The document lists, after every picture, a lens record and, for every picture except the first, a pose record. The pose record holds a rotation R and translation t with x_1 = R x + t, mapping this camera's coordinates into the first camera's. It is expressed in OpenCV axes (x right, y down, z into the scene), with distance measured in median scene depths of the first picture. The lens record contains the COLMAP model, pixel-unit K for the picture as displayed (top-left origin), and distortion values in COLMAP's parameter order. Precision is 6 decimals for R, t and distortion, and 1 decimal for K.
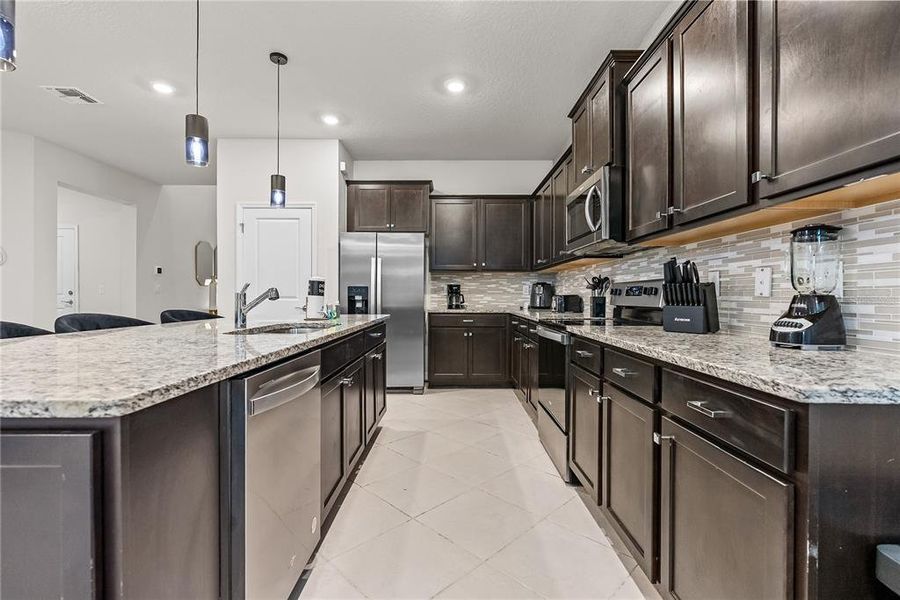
lens RADIAL K [[408.1, 0, 450.0], [0, 408.1, 300.0], [0, 0, 1]] dist [-0.003582, 0.000392]
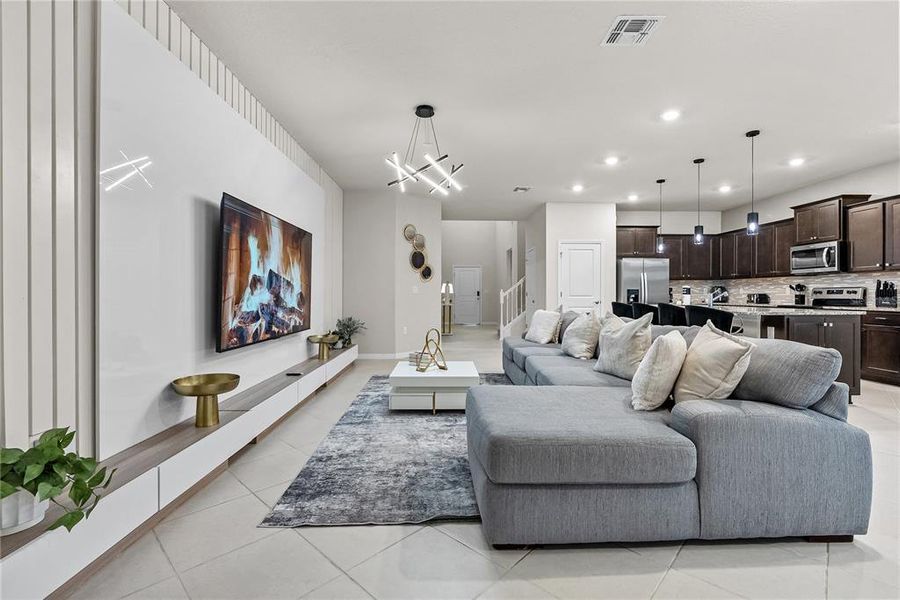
lens RADIAL K [[408.1, 0, 450.0], [0, 408.1, 300.0], [0, 0, 1]] dist [-0.003582, 0.000392]
pose [[0.999344, -0.003537, 0.036042, -2.018716], [0.003495, 0.999993, 0.001208, 0.013547], [-0.036046, -0.001081, 0.999350, -1.340077]]
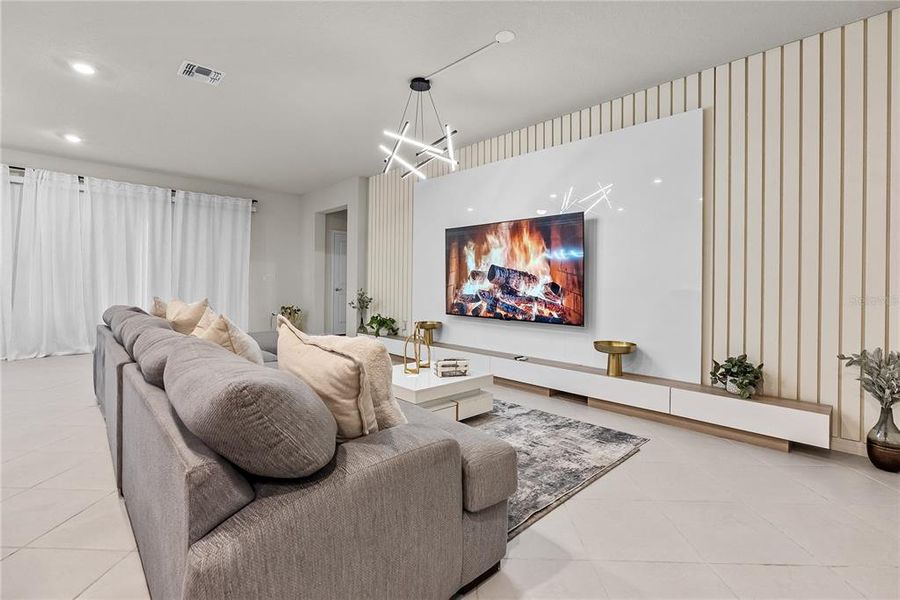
lens RADIAL K [[414.6, 0, 451.1], [0, 414.6, 282.6], [0, 0, 1]] dist [-0.005234, 0.000060]
pose [[-0.714811, -0.012252, -0.699211, -1.078106], [-0.021751, 0.999752, 0.004719, -0.018909], [0.698980, 0.018582, -0.714900, 1.481718]]
